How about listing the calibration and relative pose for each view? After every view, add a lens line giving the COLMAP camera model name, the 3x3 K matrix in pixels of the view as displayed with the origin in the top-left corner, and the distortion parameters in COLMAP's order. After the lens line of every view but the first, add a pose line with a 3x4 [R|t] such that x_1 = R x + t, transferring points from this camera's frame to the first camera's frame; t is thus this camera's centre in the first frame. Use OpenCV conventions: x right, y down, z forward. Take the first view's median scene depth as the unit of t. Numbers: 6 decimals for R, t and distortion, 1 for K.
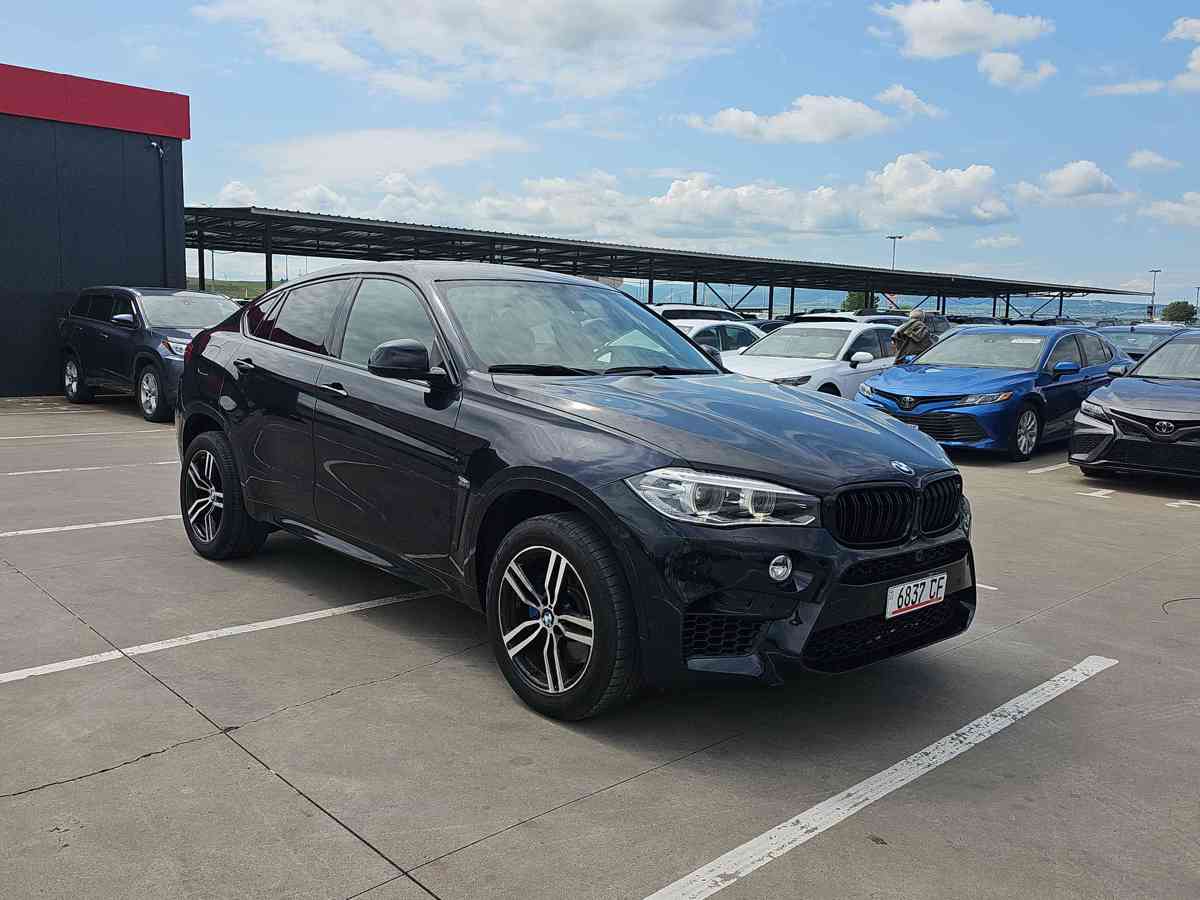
lens RADIAL K [[1018.0, 0, 592.3], [0, 1018.0, 451.9], [0, 0, 1]] dist [0.088062, -0.116124]
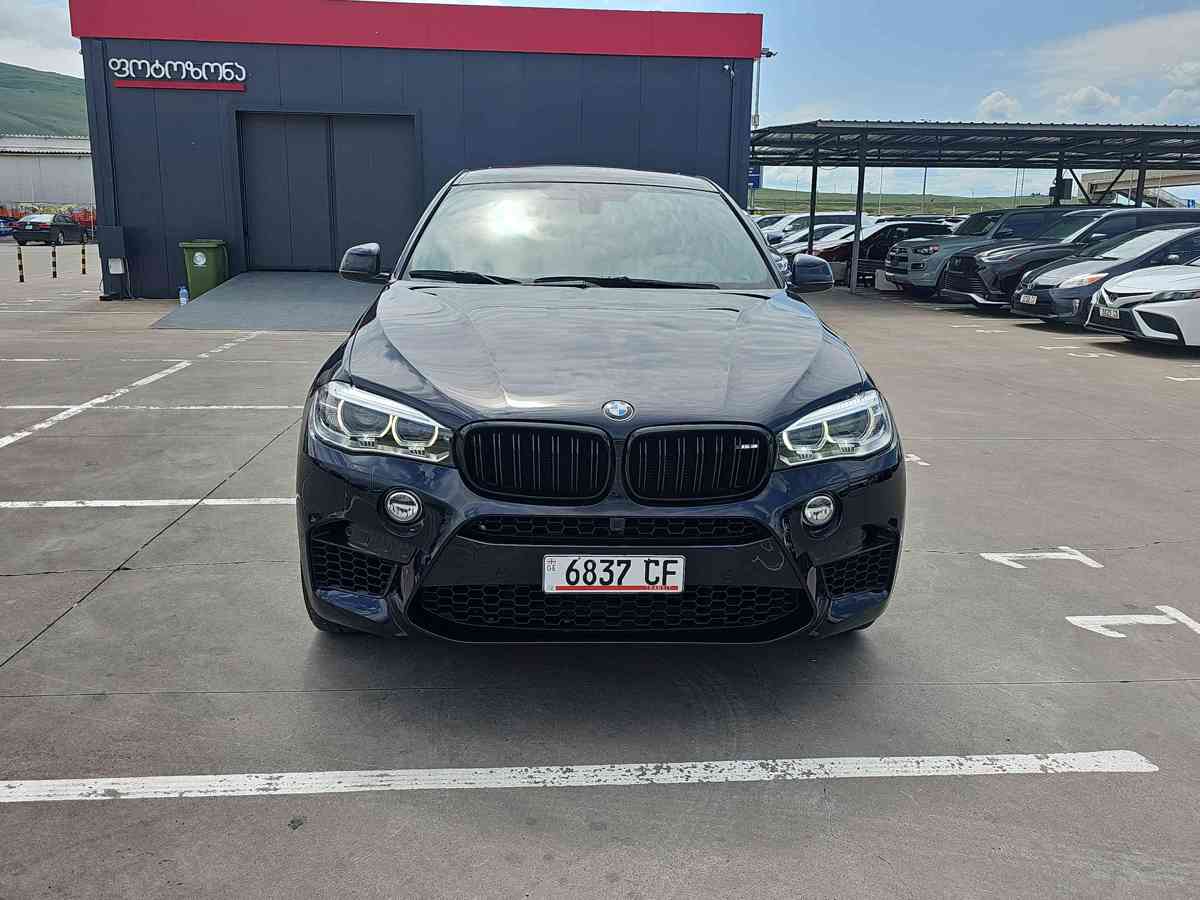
lens RADIAL K [[1018.0, 0, 593.9], [0, 1018.0, 457.2], [0, 0, 1]] dist [0.088062, -0.116124]
pose [[0.769281, 0.123846, -0.626792, 0.772575], [-0.072596, 0.991623, 0.106832, -0.028587], [0.634772, -0.036682, 0.771828, 0.402431]]
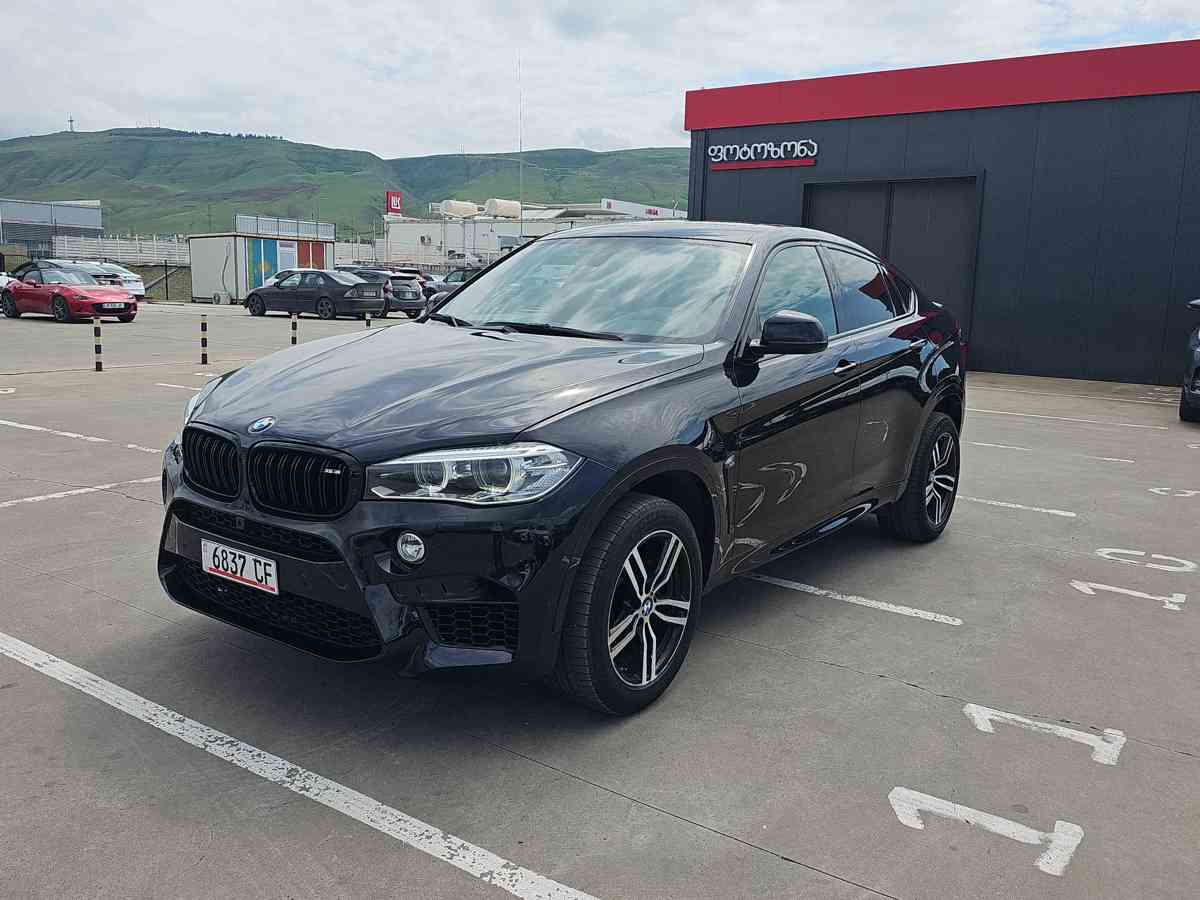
lens RADIAL K [[1018.0, 0, 562.6], [0, 1018.0, 474.5], [0, 0, 1]] dist [0.088062, -0.116124]
pose [[0.156587, 0.159094, -0.974766, 1.208067], [-0.143466, 0.980137, 0.136924, -0.099336], [0.977189, 0.118405, 0.176302, 1.106367]]
